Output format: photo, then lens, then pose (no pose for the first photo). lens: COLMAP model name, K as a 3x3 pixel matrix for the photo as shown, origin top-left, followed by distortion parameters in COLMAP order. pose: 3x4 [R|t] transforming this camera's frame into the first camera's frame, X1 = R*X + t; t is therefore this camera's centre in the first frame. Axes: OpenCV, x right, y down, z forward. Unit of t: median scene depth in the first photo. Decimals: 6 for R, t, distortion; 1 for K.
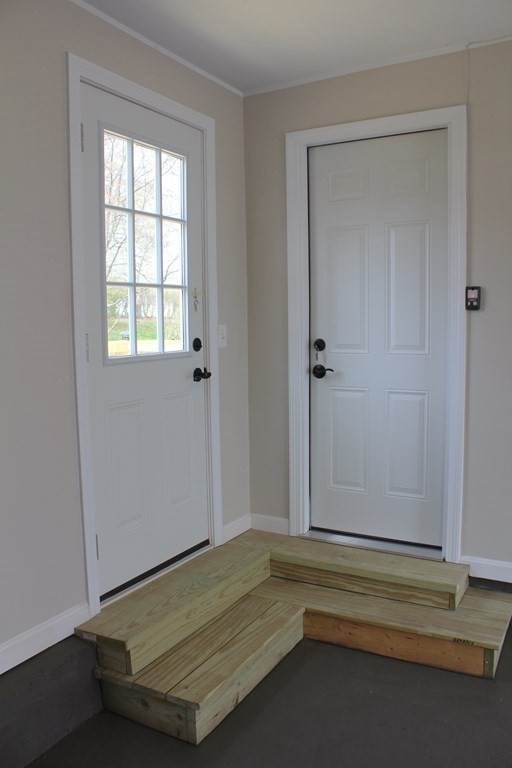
lens RADIAL K [[665.0, 0, 257.9], [0, 665.0, 396.4], [0, 0, 1]] dist [-0.176257, 0.178214]
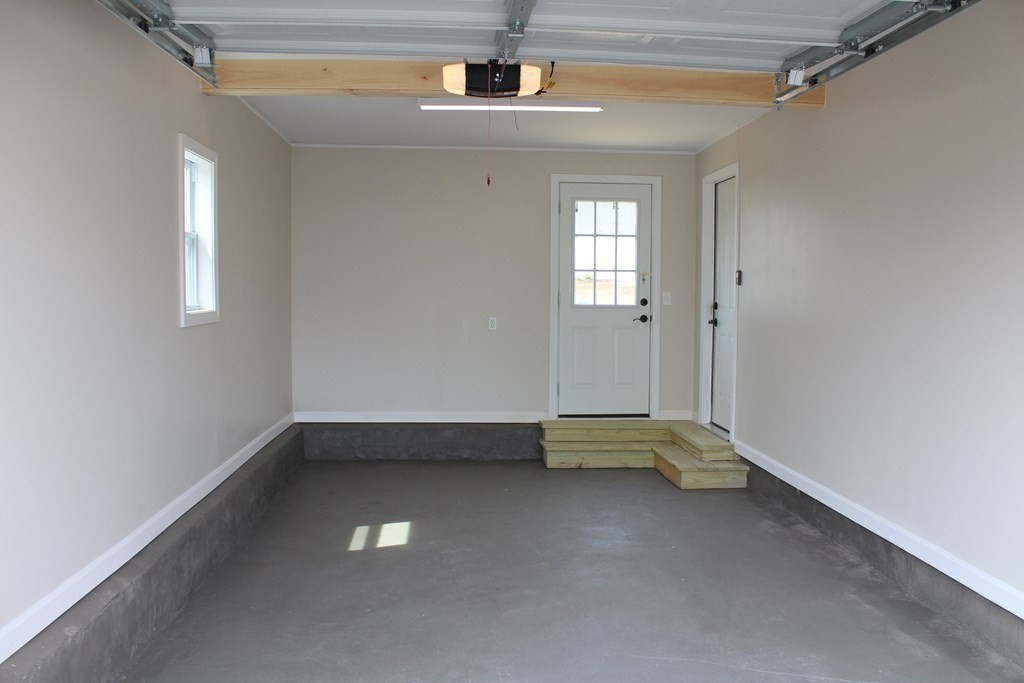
lens RADIAL K [[886.6, 0, 512.0], [0, 886.6, 341.5], [0, 0, 1]] dist [-0.176257, 0.178214]
pose [[0.527204, 0.071820, -0.846698, 1.821861], [-0.109857, 0.993820, 0.015896, 0.031986], [0.842607, 0.084635, 0.531836, -0.604111]]
